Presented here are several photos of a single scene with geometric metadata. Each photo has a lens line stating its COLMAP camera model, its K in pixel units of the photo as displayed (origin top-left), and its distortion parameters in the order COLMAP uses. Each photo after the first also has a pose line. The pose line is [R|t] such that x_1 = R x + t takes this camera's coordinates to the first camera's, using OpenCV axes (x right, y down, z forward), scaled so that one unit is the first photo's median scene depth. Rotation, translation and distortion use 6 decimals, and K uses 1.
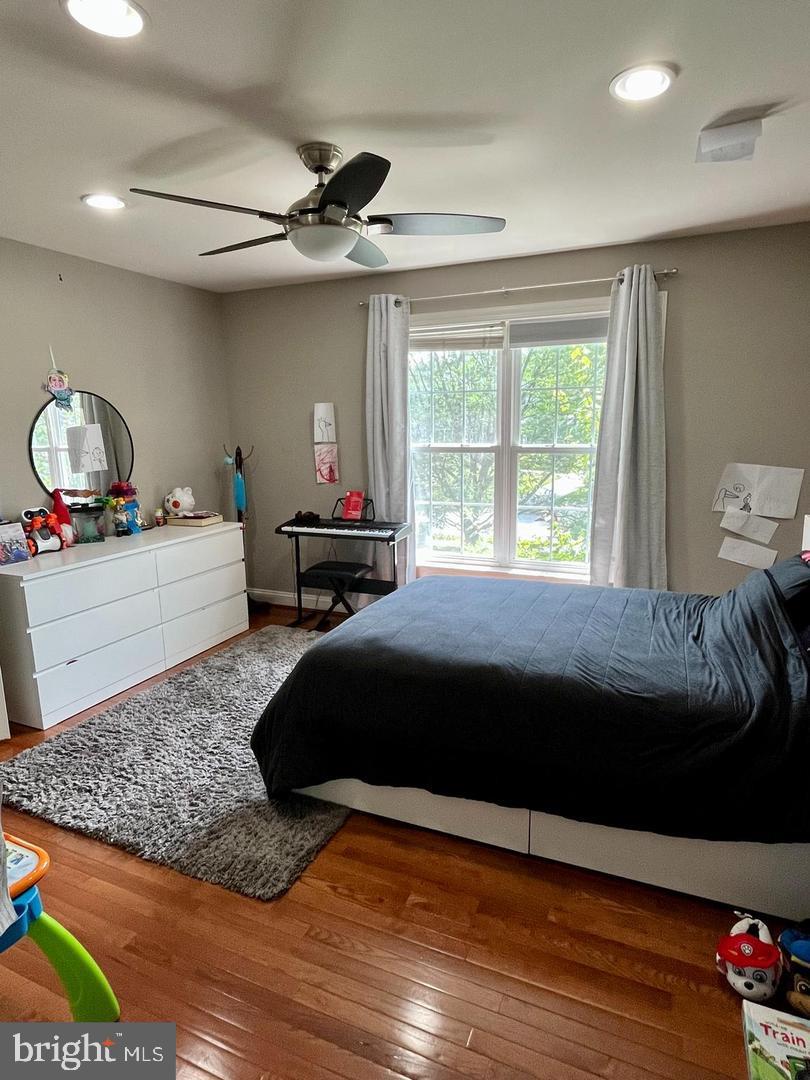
lens RADIAL K [[610.8, 0, 398.3], [0, 610.8, 539.0], [0, 0, 1]] dist [0.001491, 0.001866]
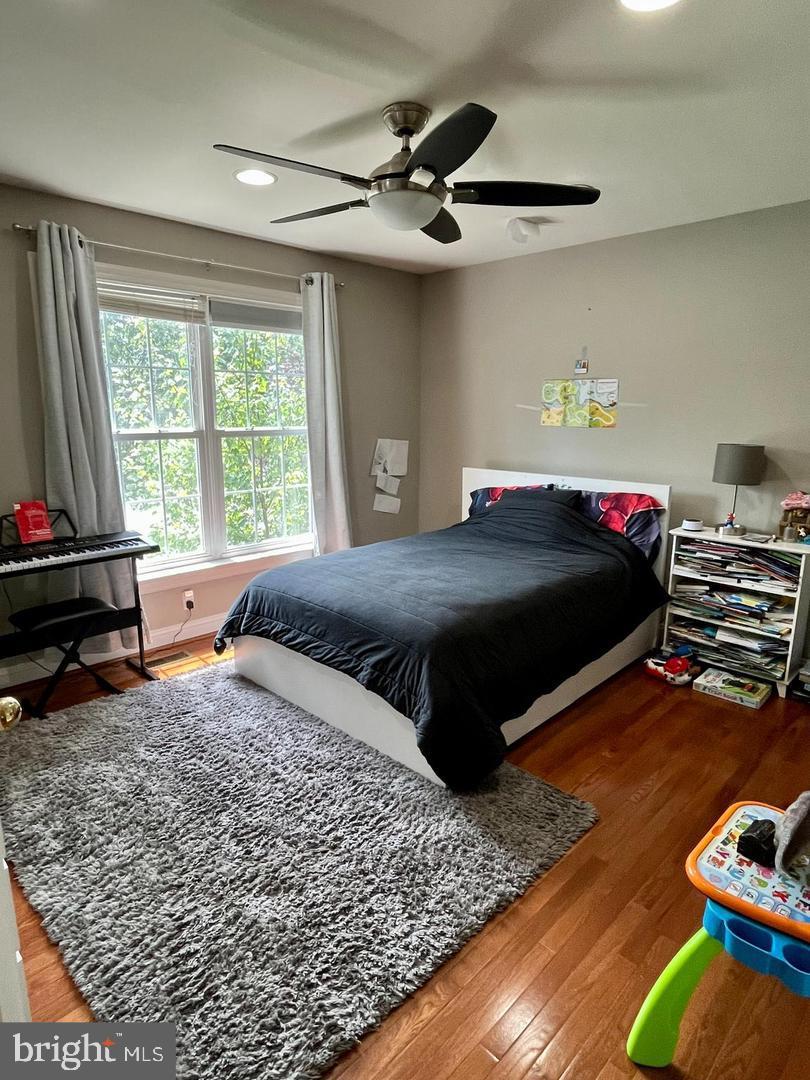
lens RADIAL K [[610.8, 0, 400.2], [0, 610.8, 540.4], [0, 0, 1]] dist [0.001491, 0.001866]
pose [[0.368873, -0.184733, 0.910937, -0.631510], [0.167330, 0.977237, 0.130420, -0.064192], [-0.914294, 0.104319, 0.391387, 0.405130]]
